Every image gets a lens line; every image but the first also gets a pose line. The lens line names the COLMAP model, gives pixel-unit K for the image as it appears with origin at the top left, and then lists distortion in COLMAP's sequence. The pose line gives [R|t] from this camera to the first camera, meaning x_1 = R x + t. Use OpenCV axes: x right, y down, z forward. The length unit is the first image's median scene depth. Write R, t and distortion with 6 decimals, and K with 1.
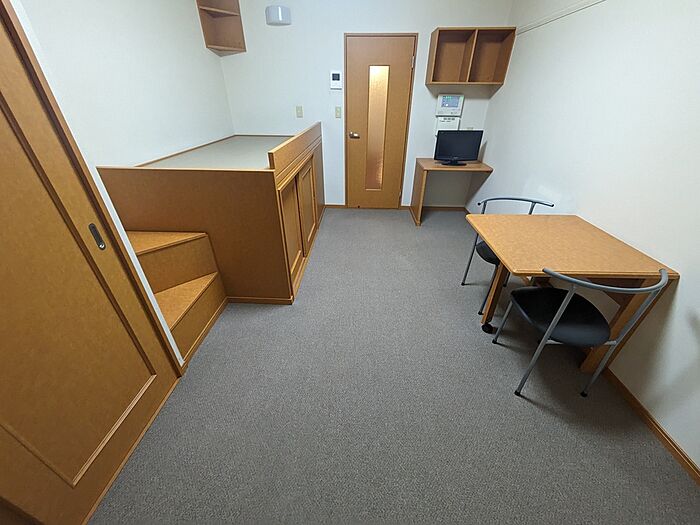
lens RADIAL K [[275.6, 0, 349.9], [0, 275.6, 259.8], [0, 0, 1]] dist [0.007536, 0.002121]
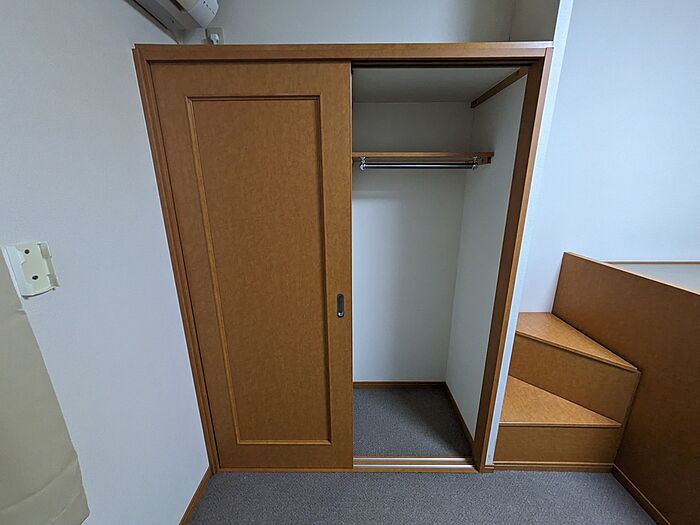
lens RADIAL K [[264.7, 0, 349.5], [0, 264.7, 260.9], [0, 0, 1]] dist [0.001315, 0.001117]
pose [[0.037224, 0.267053, -0.962963, 0.009747], [-0.514106, 0.831443, 0.210706, -0.086020], [0.856919, 0.487221, 0.168243, 0.139810]]
